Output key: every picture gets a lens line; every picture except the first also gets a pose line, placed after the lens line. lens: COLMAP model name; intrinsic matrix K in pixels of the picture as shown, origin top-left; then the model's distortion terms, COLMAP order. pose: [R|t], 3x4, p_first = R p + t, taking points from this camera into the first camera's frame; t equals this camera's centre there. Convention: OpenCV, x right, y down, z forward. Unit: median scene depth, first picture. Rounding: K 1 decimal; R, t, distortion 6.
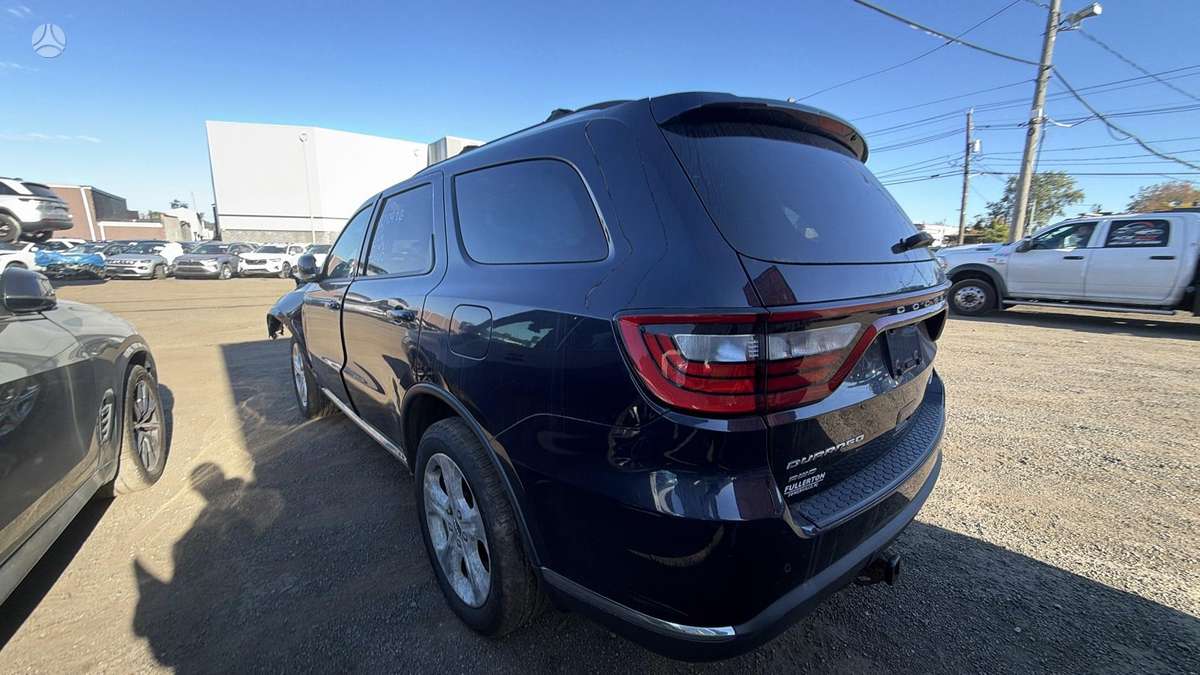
lens RADIAL K [[455.0, 0, 599.0], [0, 455.0, 337.2], [0, 0, 1]] dist [-0.000845, -0.000131]
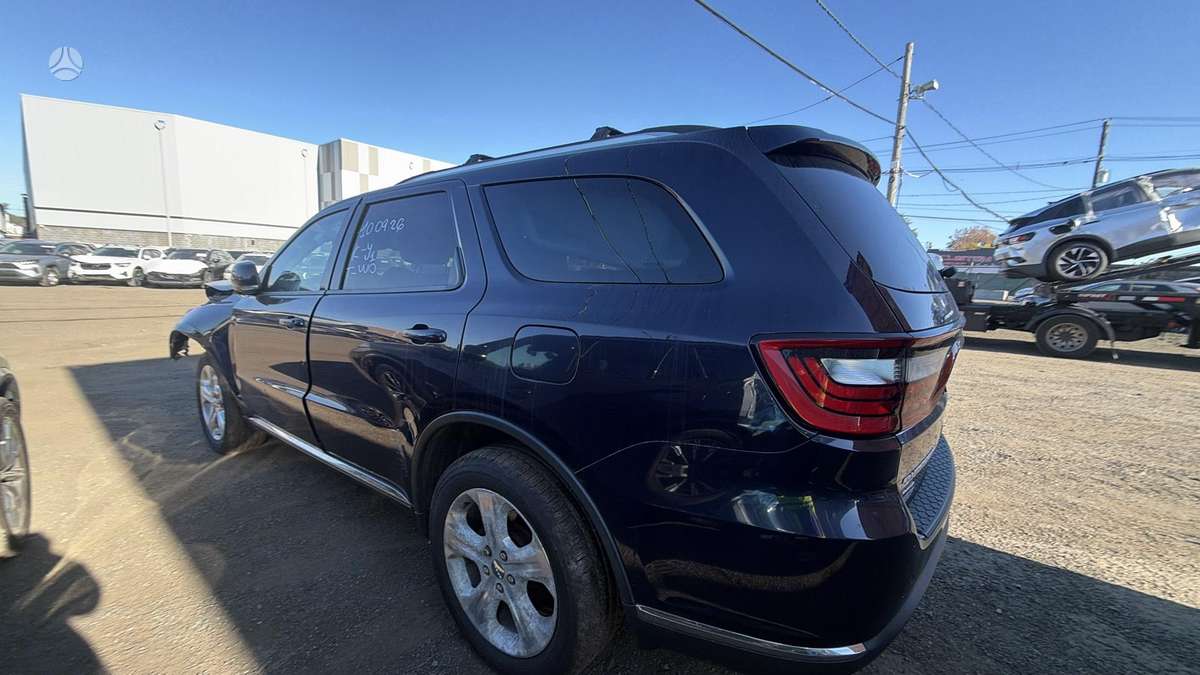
lens RADIAL K [[455.0, 0, 599.0], [0, 455.0, 337.2], [0, 0, 1]] dist [-0.000845, -0.000131]
pose [[0.979335, 0.002018, 0.202233, -0.136960], [0.005363, 0.999339, -0.035944, -0.005274], [-0.202172, 0.036286, 0.978678, 0.025352]]
